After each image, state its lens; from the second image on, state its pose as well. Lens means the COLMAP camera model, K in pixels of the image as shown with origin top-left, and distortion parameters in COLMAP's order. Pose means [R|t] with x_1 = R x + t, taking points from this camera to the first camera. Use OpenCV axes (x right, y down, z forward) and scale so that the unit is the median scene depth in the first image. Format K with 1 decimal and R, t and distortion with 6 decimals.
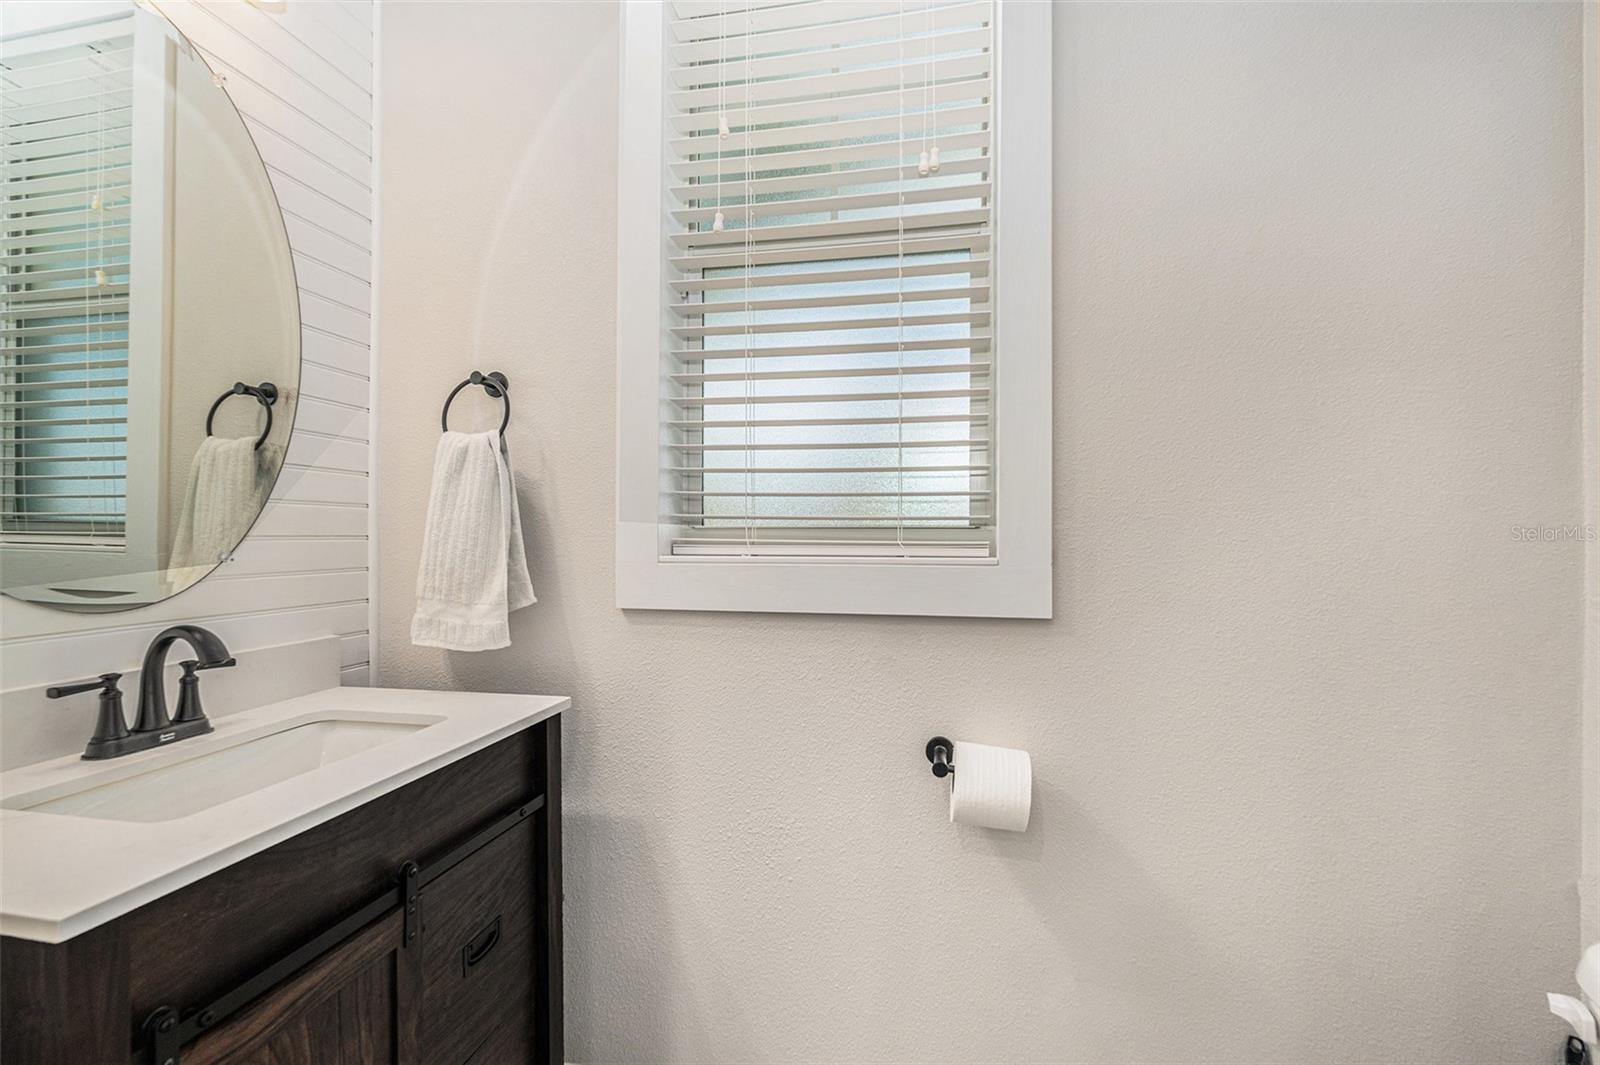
lens RADIAL K [[729.5, 0, 804.0], [0, 729.5, 527.7], [0, 0, 1]] dist [-0.006115, -0.001964]
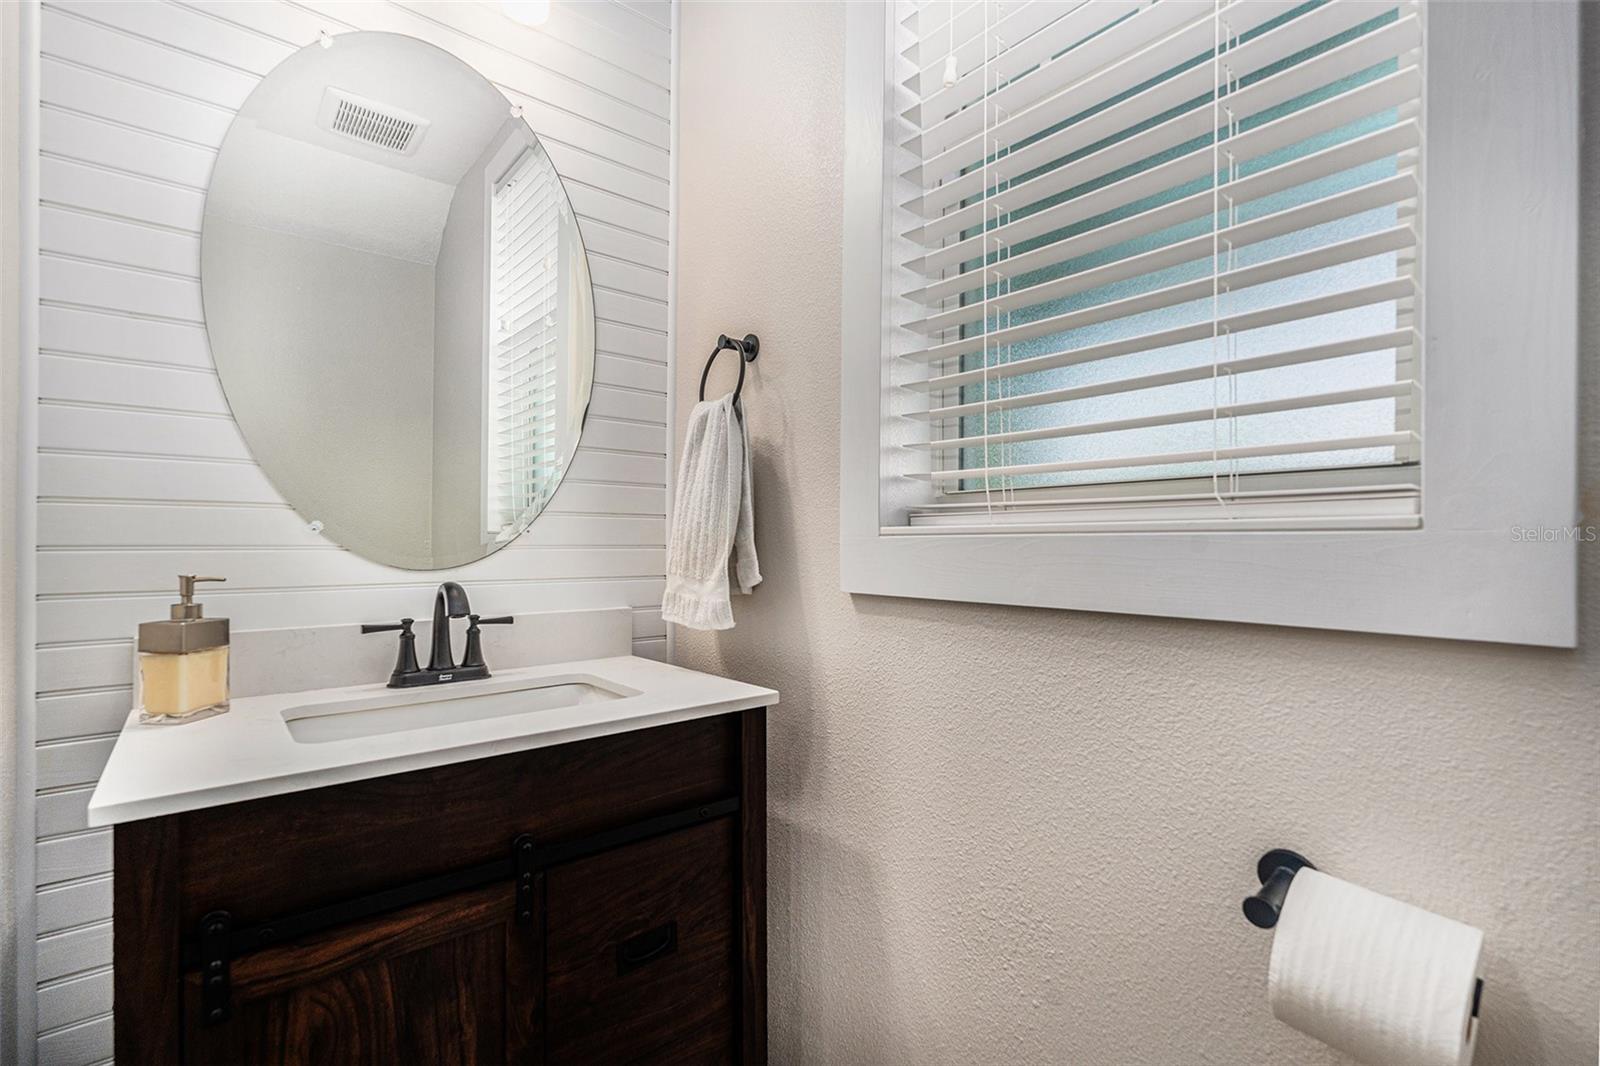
lens RADIAL K [[729.5, 0, 792.8], [0, 729.5, 547.9], [0, 0, 1]] dist [-0.006115, -0.001964]
pose [[0.779968, 0.003852, -0.625808, 0.225509], [0.003668, 0.999936, 0.010726, 0.054084], [0.625809, -0.010661, 0.779903, 0.340134]]
